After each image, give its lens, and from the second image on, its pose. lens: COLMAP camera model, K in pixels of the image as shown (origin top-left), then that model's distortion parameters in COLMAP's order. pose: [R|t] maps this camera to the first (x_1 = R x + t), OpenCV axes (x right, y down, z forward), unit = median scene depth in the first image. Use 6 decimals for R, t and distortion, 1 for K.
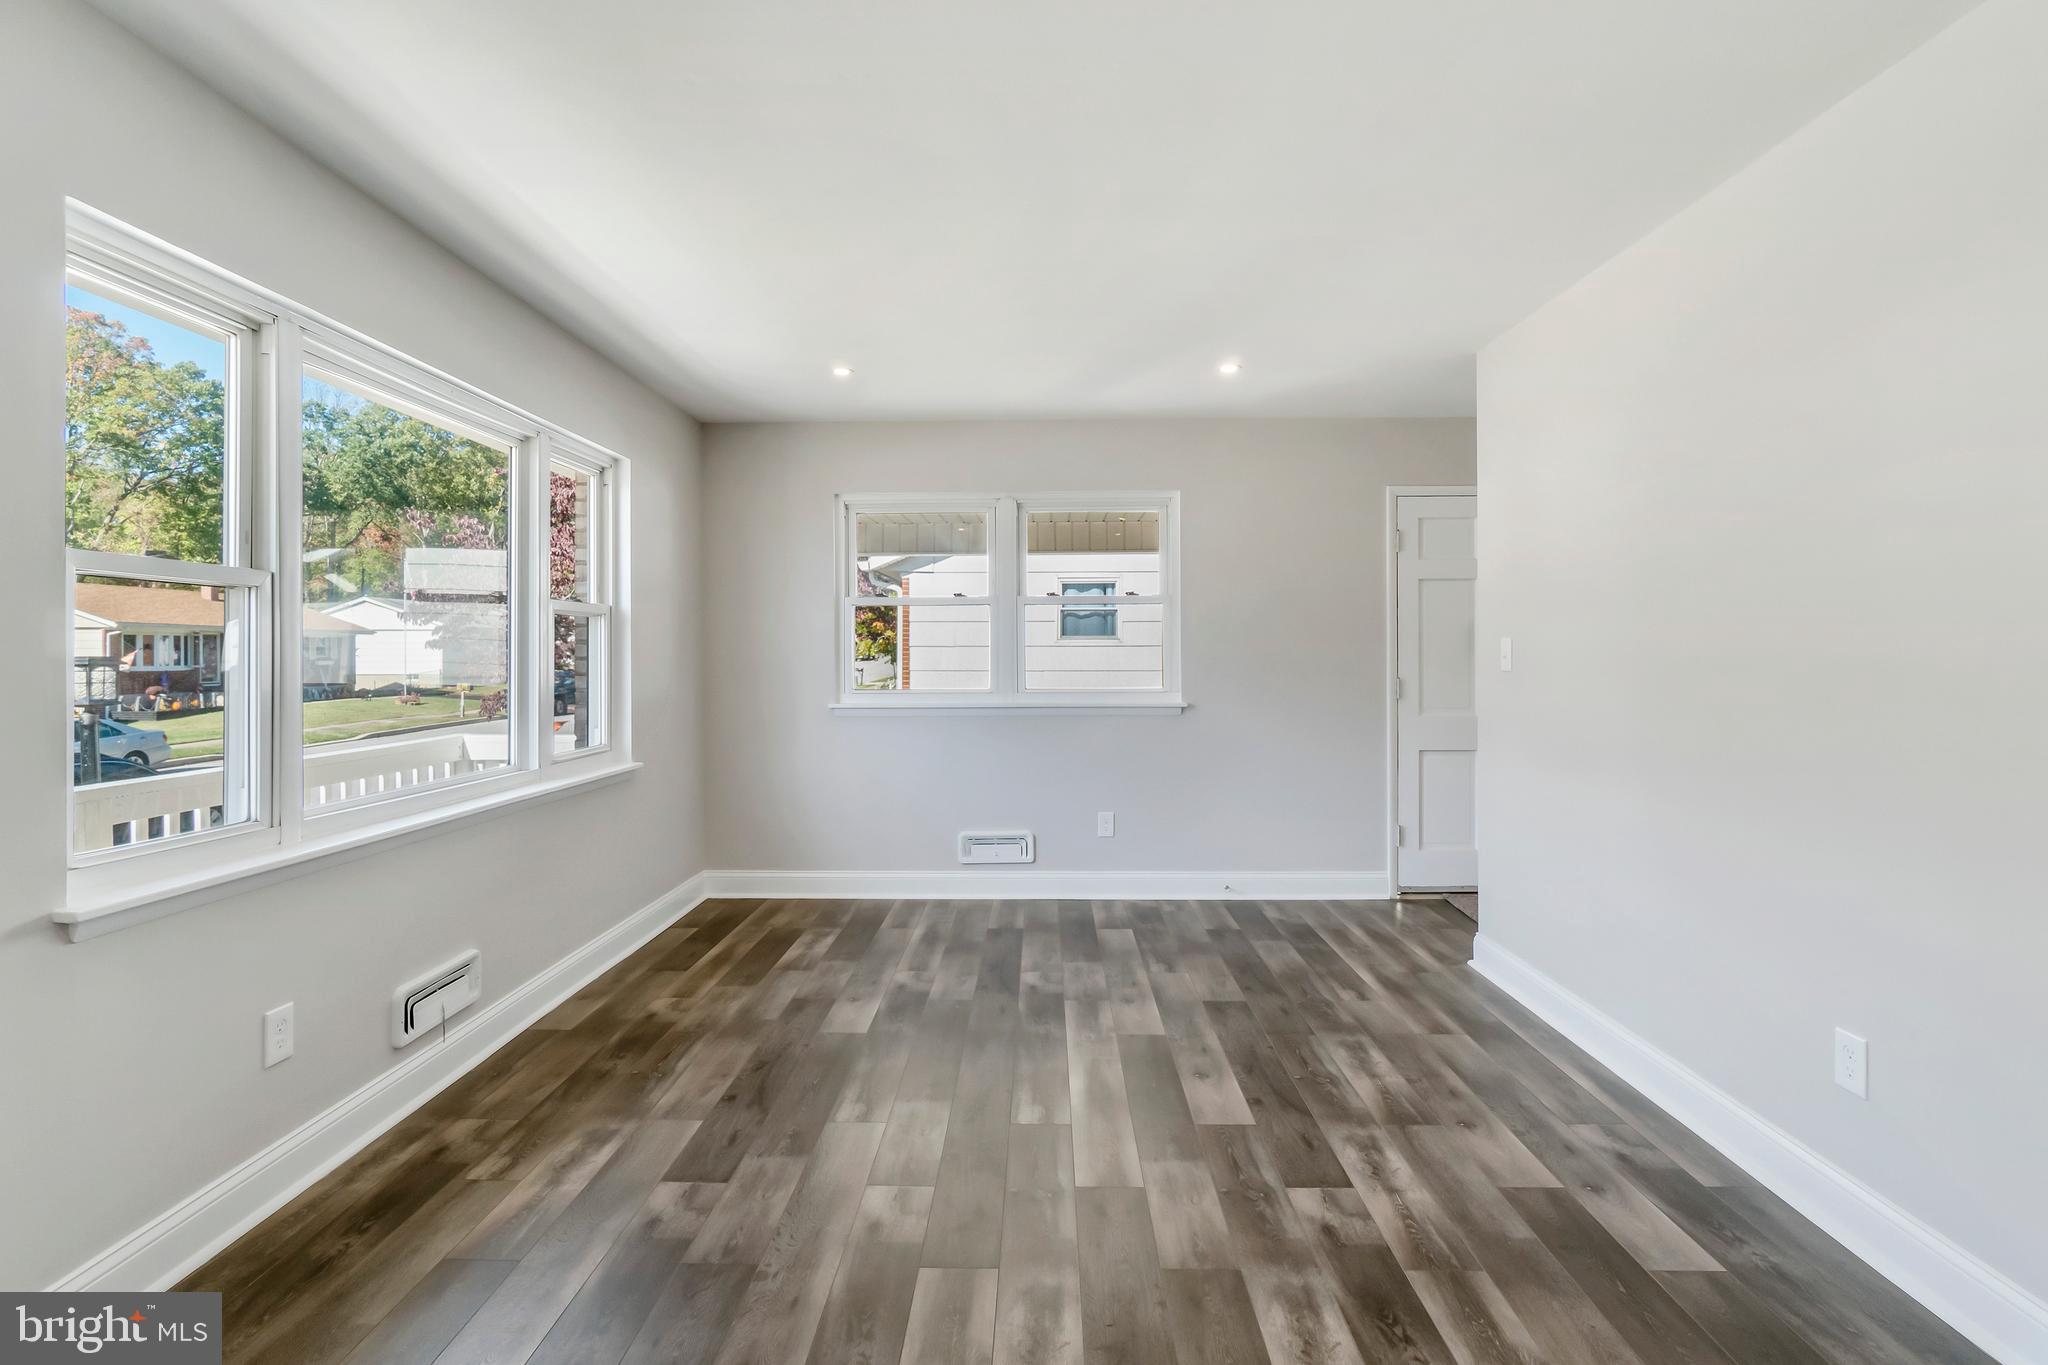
lens RADIAL K [[980.3, 0, 1022.0], [0, 980.3, 647.4], [0, 0, 1]] dist [-0.008489, 0.000517]
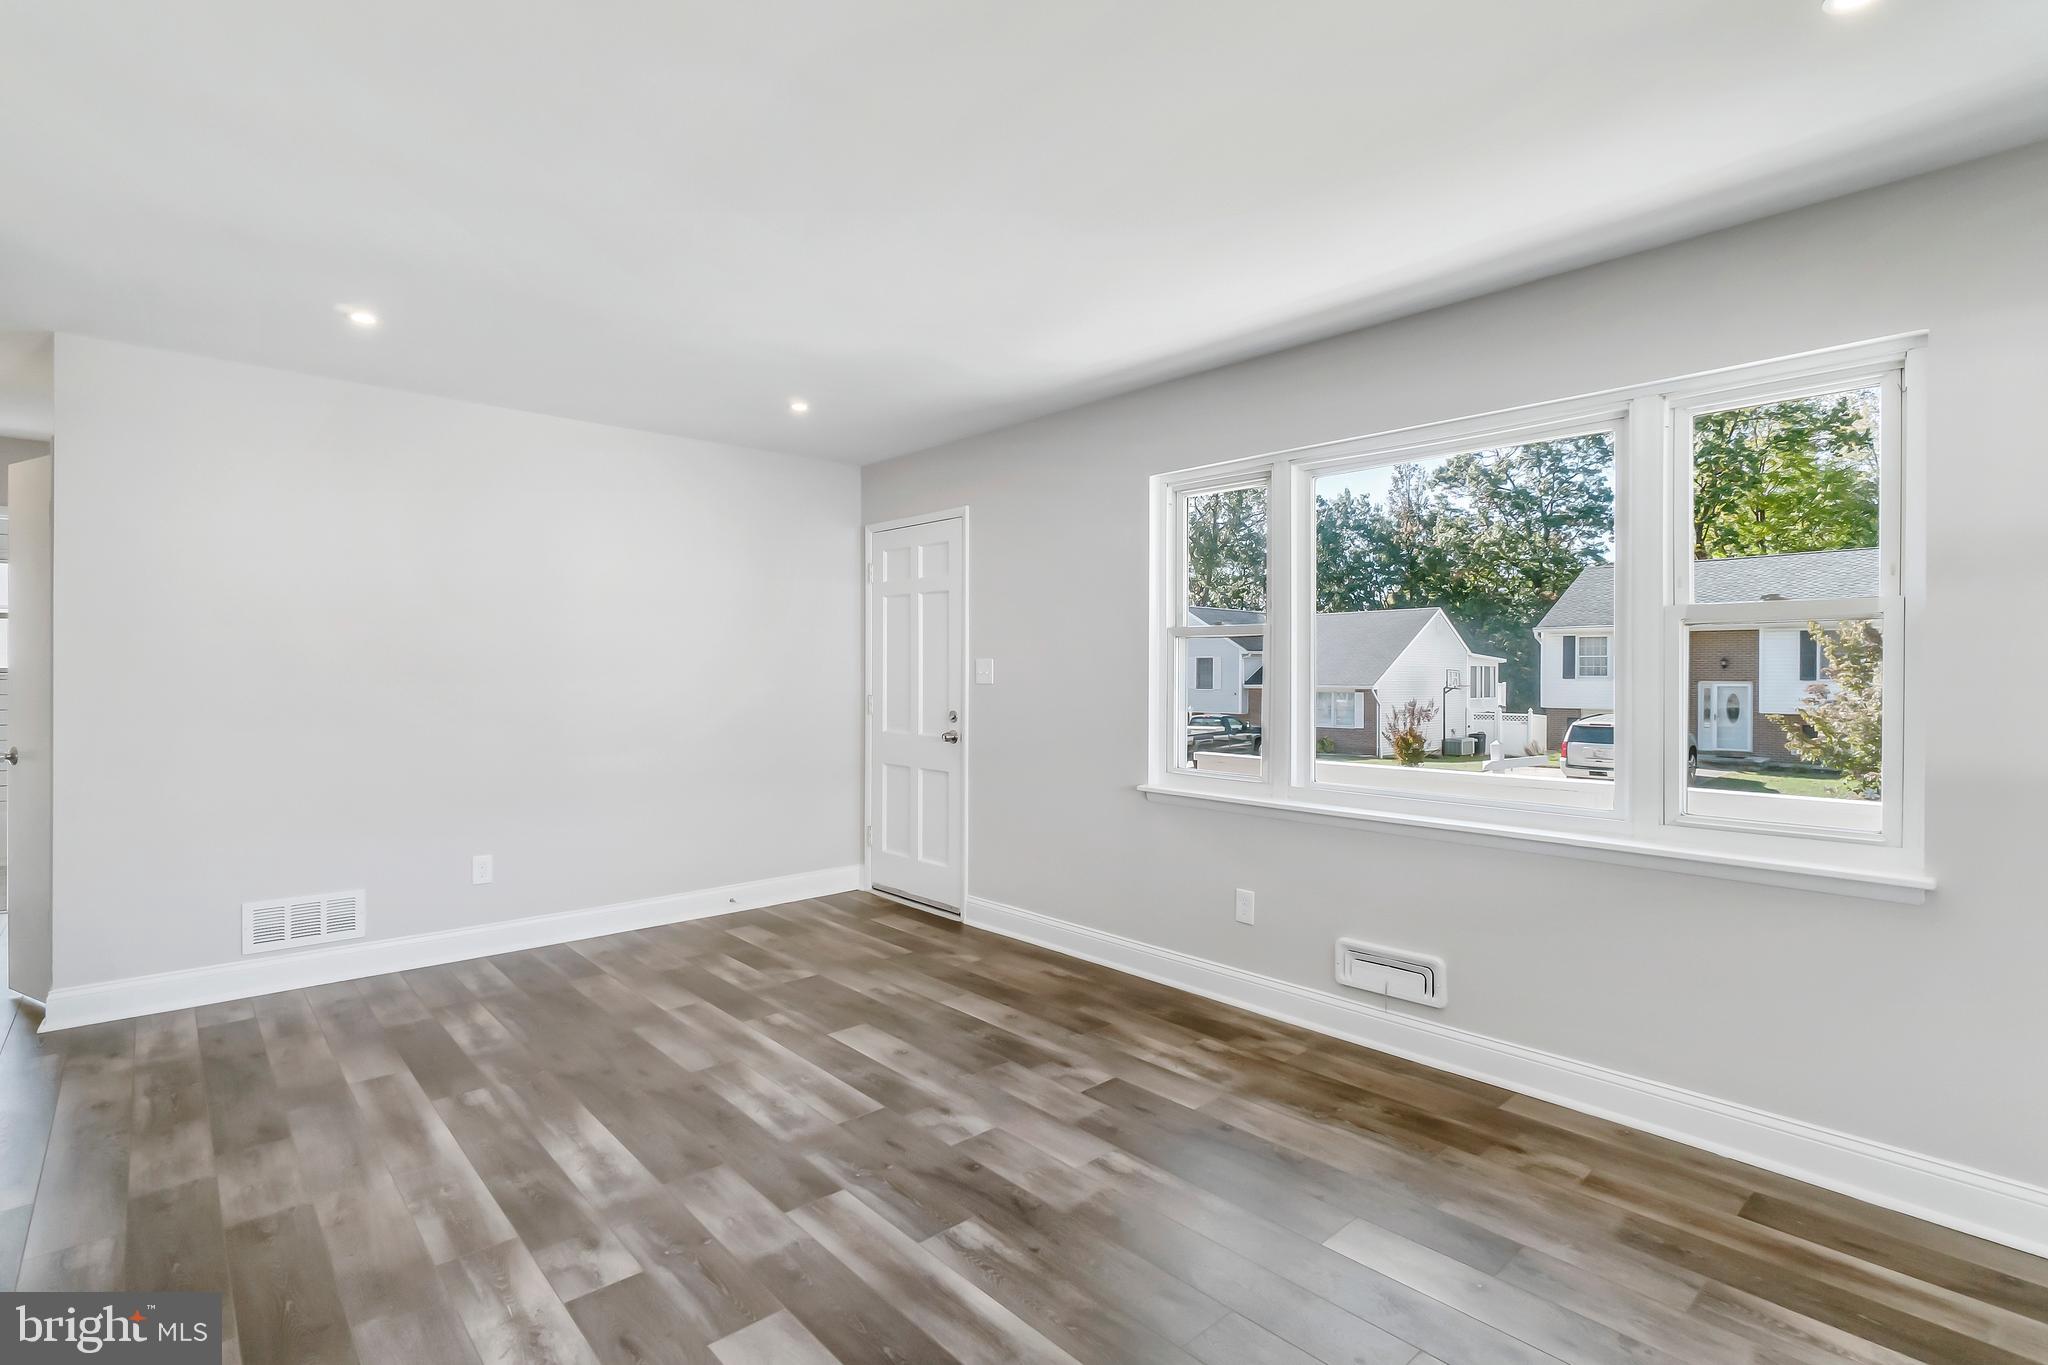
lens RADIAL K [[972.1, 0, 1024.0], [0, 972.1, 682.5], [0, 0, 1]] dist [-0.001263, 0.000559]
pose [[-0.726756, 0.004653, -0.686880, 0.556340], [0.001910, 0.999987, 0.004754, 0.005375], [0.686893, 0.002143, -0.726756, 1.675472]]
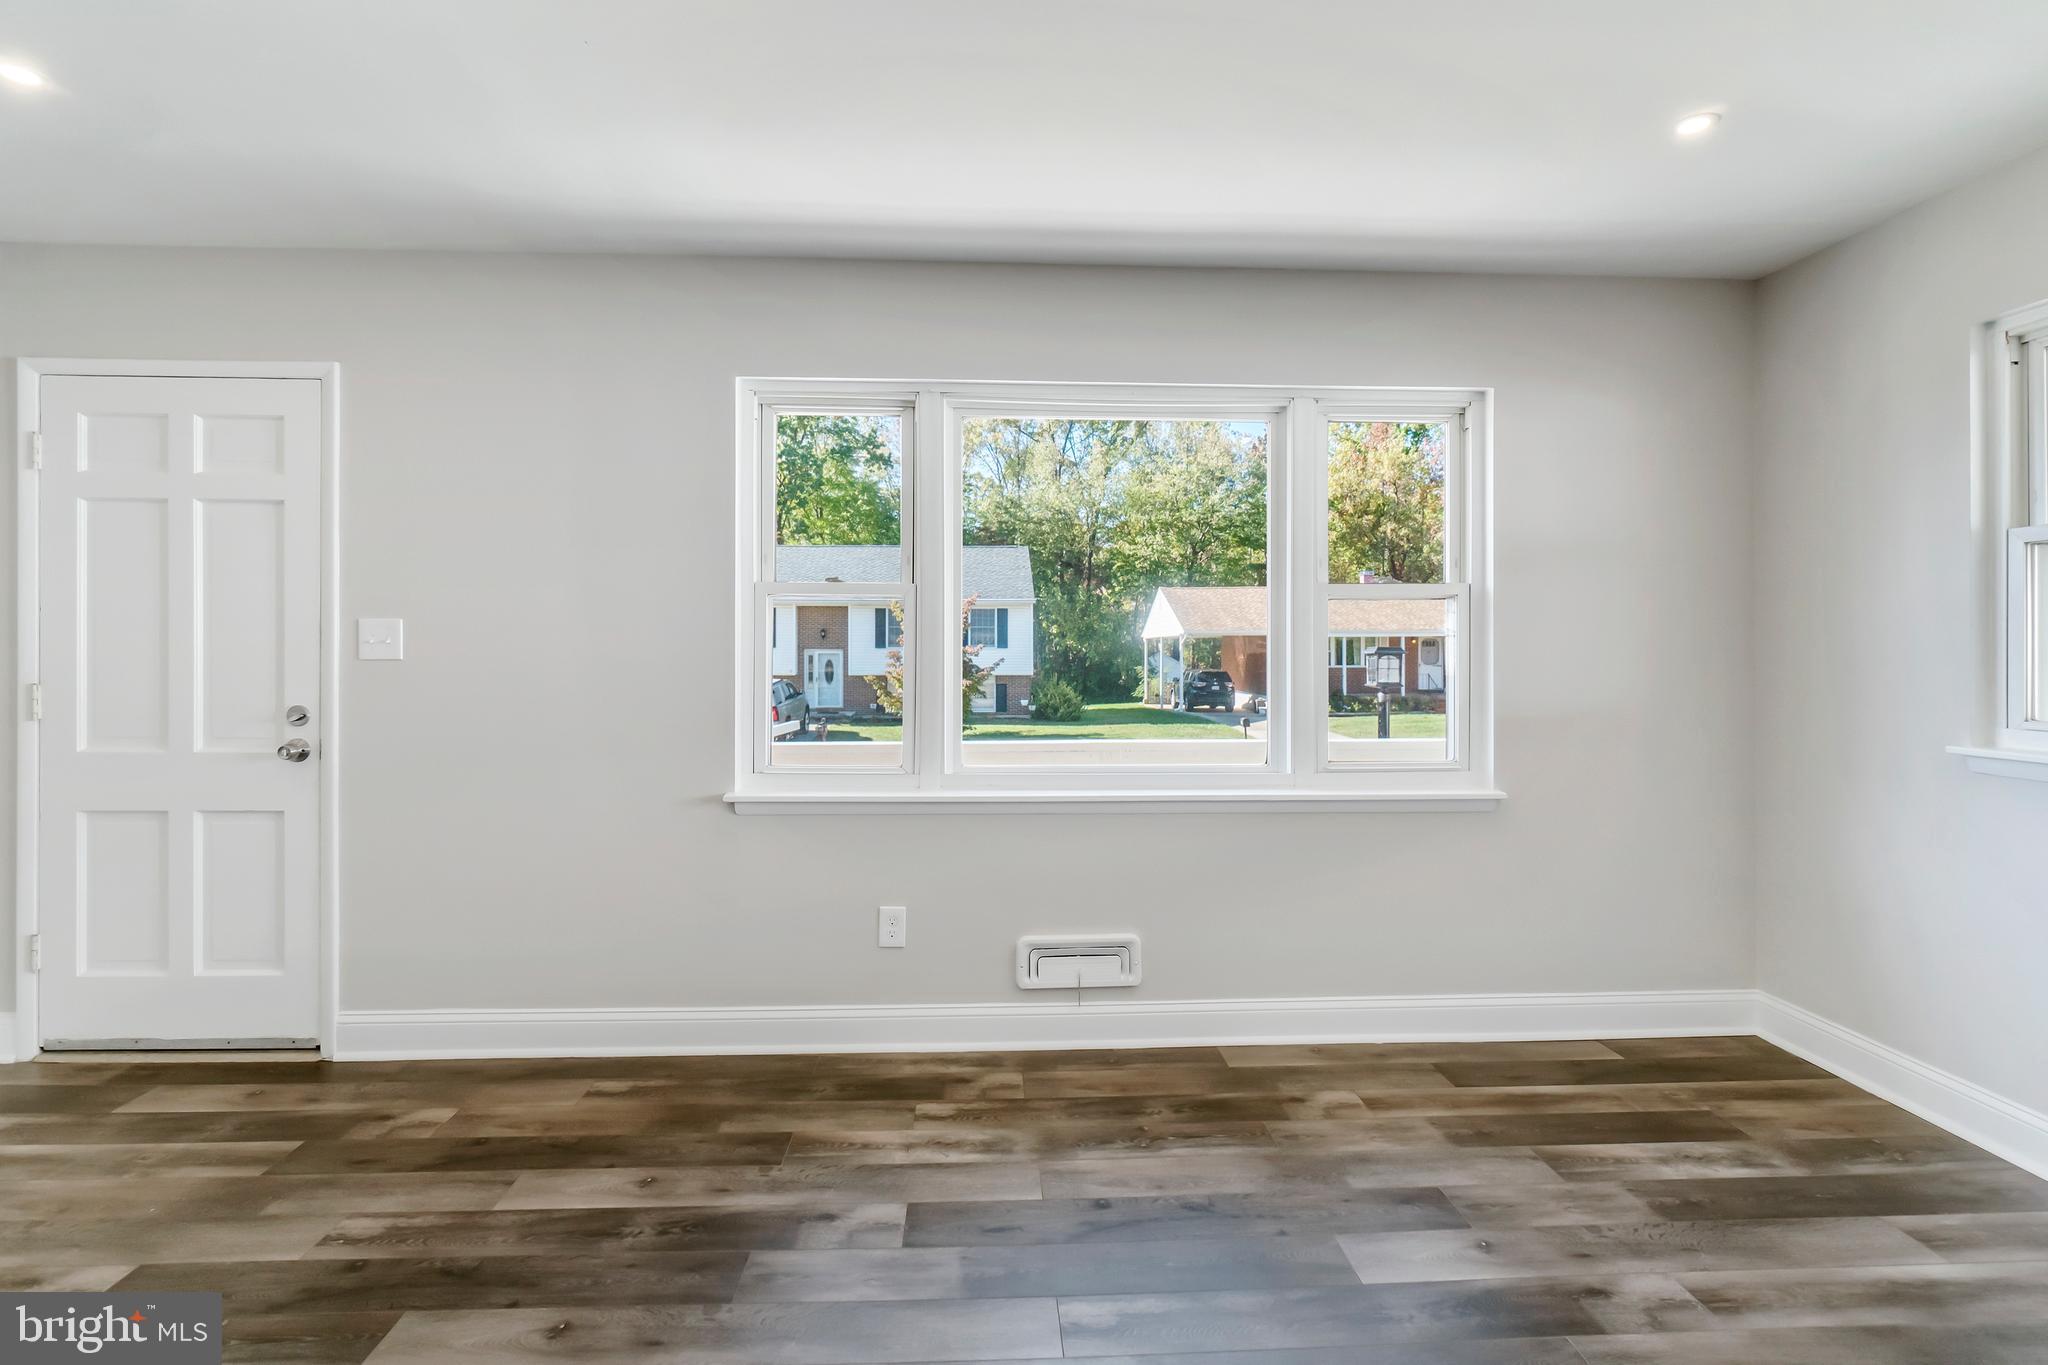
lens RADIAL K [[980.3, 0, 1022.0], [0, 980.3, 647.4], [0, 0, 1]] dist [-0.008489, 0.000517]
pose [[0.064789, 0.003487, -0.997893, 0.523140], [0.006487, 0.999971, 0.003915, 0.003012], [0.997878, -0.006727, 0.064764, 0.943784]]
